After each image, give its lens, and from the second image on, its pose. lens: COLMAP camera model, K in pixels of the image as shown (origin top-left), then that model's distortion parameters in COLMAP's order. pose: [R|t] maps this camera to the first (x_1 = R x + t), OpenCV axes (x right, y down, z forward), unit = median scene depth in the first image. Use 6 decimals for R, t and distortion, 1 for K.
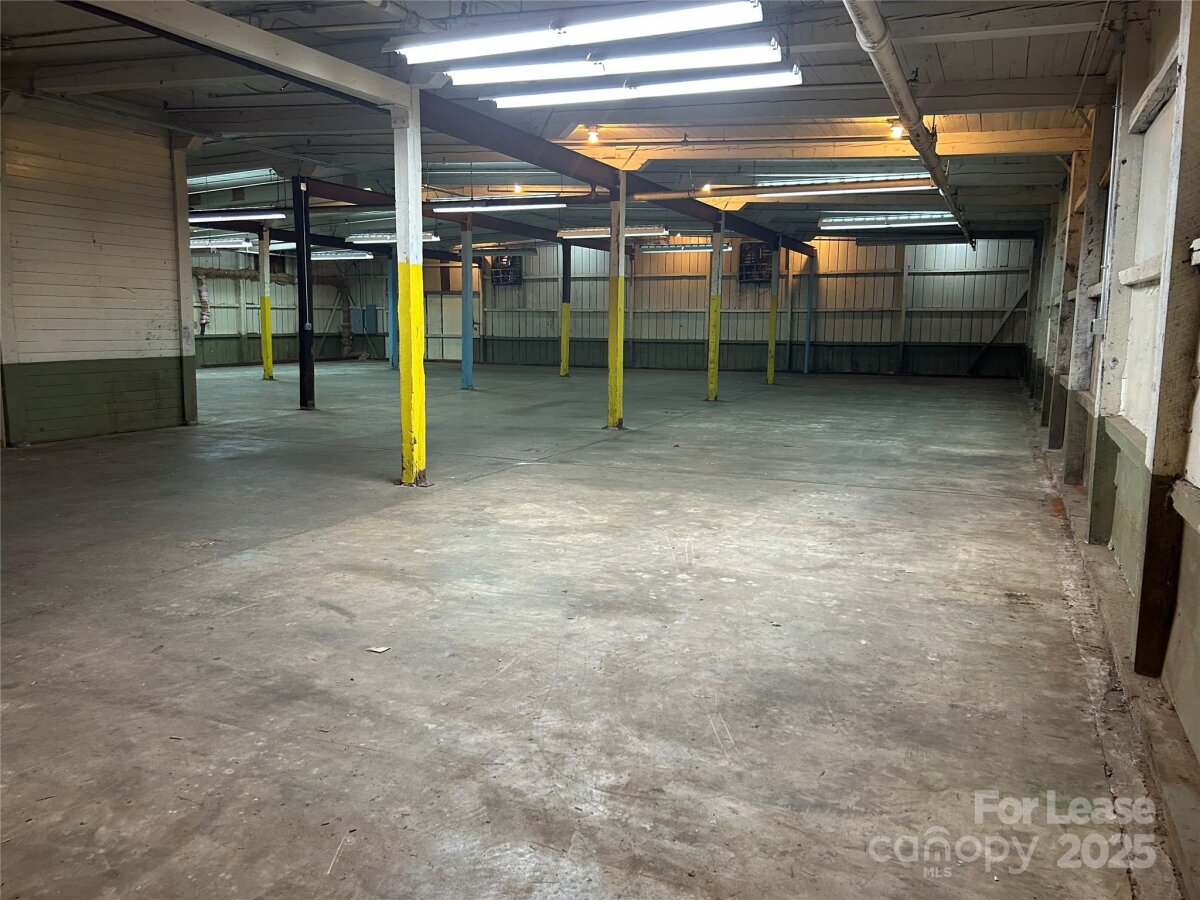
lens RADIAL K [[902.1, 0, 597.3], [0, 902.1, 451.3], [0, 0, 1]] dist [0.058540, -0.076922]
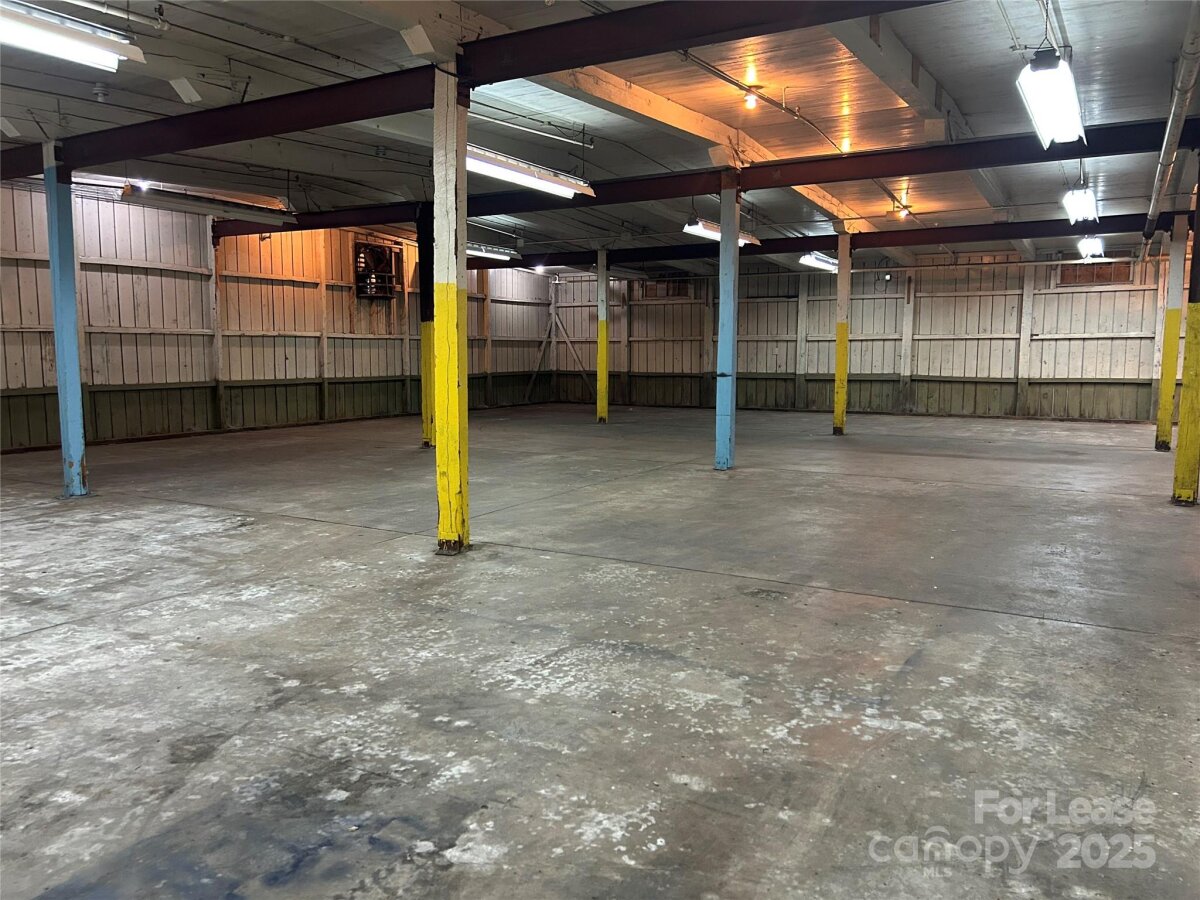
lens RADIAL K [[902.1, 0, 602.9], [0, 902.1, 450.4], [0, 0, 1]] dist [0.058540, -0.076922]
pose [[0.105930, -0.114368, 0.987775, -0.574452], [0.143093, 0.984778, 0.098676, -0.116709], [-0.984024, 0.130891, 0.120683, 0.782932]]
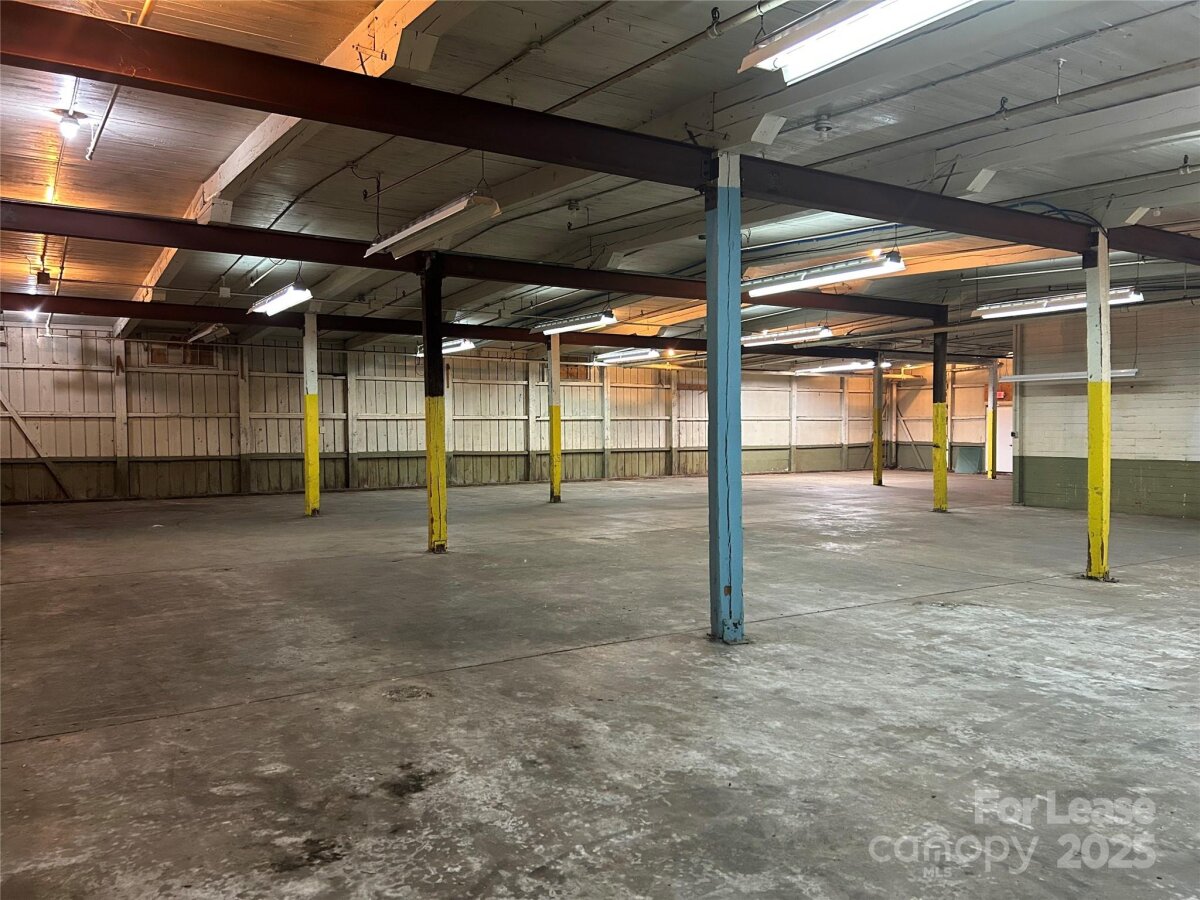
lens RADIAL K [[902.1, 0, 601.0], [0, 902.1, 451.0], [0, 0, 1]] dist [0.058540, -0.076922]
pose [[-0.838504, -0.017348, 0.544620, -0.346639], [0.076076, 0.985977, 0.148535, -0.188572], [-0.539559, 0.165980, -0.825425, 1.282699]]
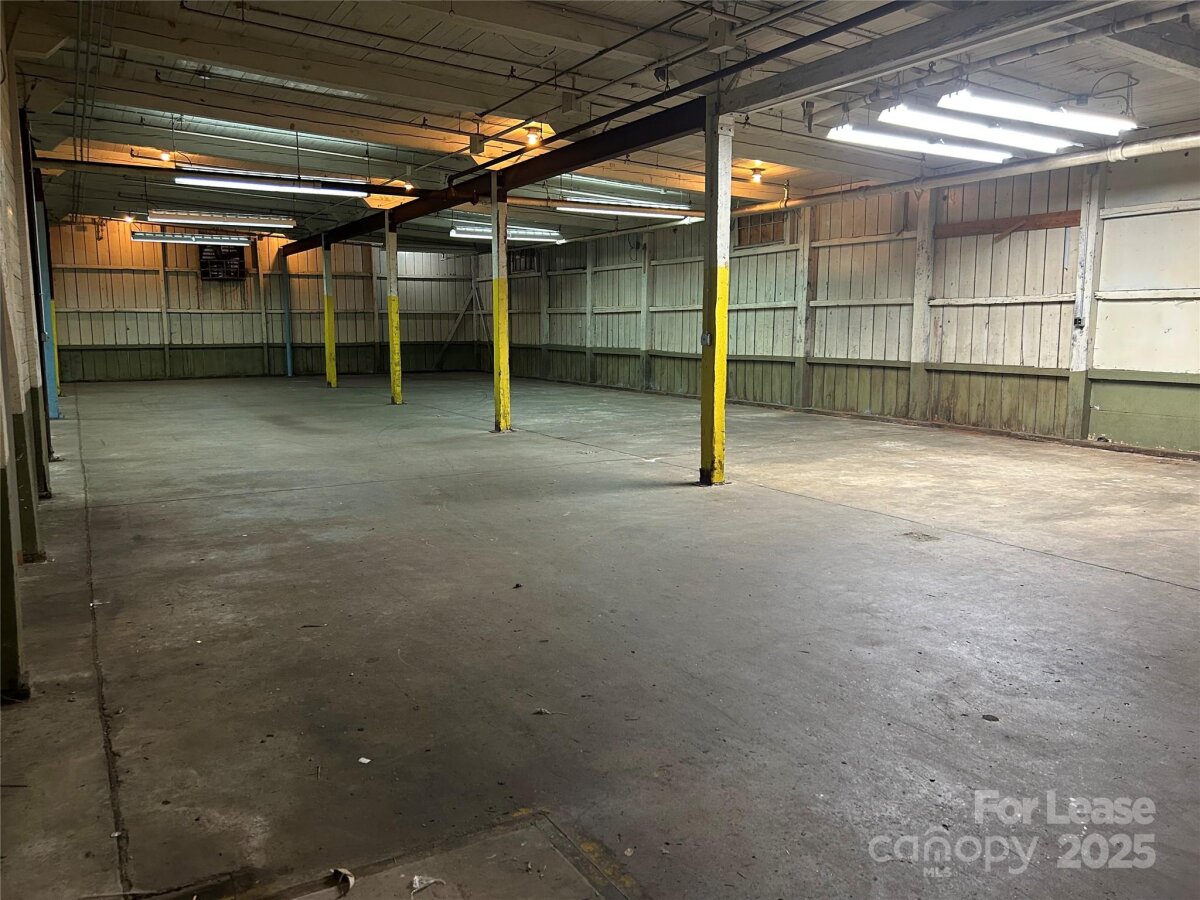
lens RADIAL K [[902.1, 0, 596.2], [0, 902.1, 458.3], [0, 0, 1]] dist [0.058540, -0.076922]
pose [[0.602469, -0.125638, 0.788191, -0.359397], [0.119874, 0.990575, 0.066269, -0.025916], [-0.789089, 0.054559, 0.611852, 0.160240]]
